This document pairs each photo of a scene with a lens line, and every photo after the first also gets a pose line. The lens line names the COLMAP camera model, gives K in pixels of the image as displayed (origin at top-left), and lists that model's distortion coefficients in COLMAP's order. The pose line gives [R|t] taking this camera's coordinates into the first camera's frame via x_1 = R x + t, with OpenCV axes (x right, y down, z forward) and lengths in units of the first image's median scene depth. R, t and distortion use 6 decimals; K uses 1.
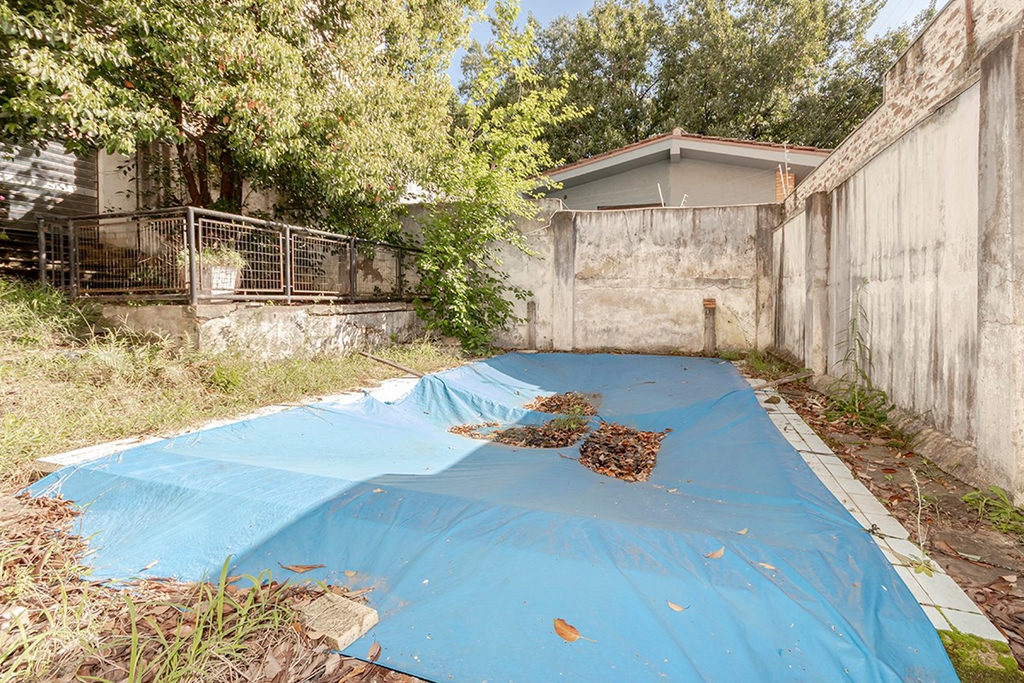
lens RADIAL K [[507.1, 0, 504.4], [0, 507.1, 306.8], [0, 0, 1]] dist [-0.002407, 0.000859]
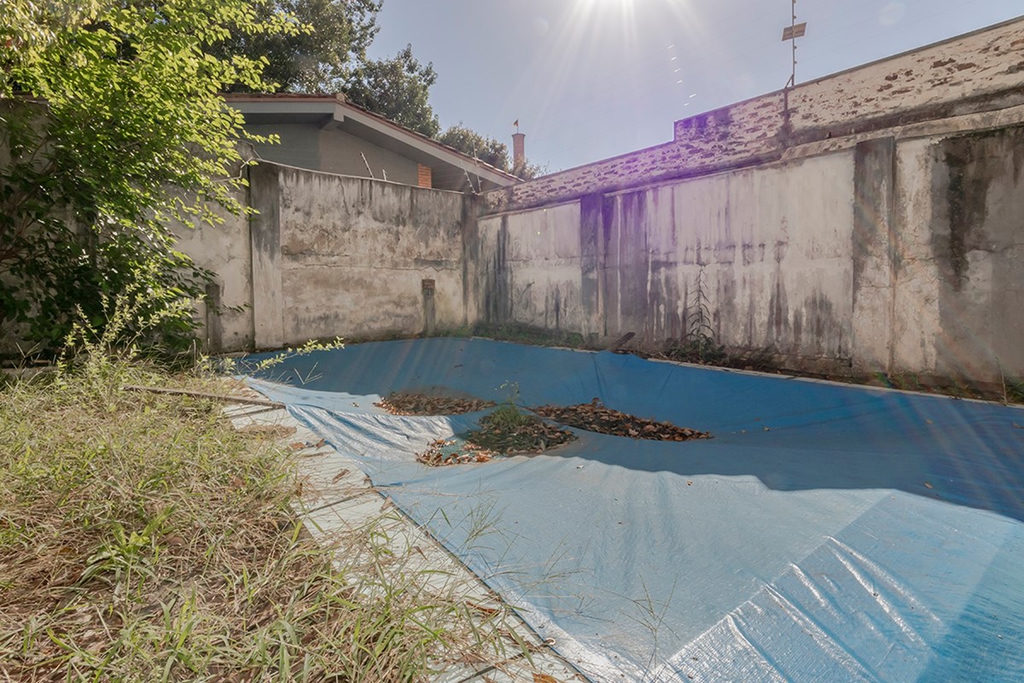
lens RADIAL K [[507.1, 0, 517.3], [0, 507.1, 307.7], [0, 0, 1]] dist [-0.002407, 0.000859]
pose [[0.503342, -0.045546, 0.862886, -0.366633], [0.018555, 0.998949, 0.041904, 0.001028], [-0.863888, -0.005081, 0.503659, 0.321716]]
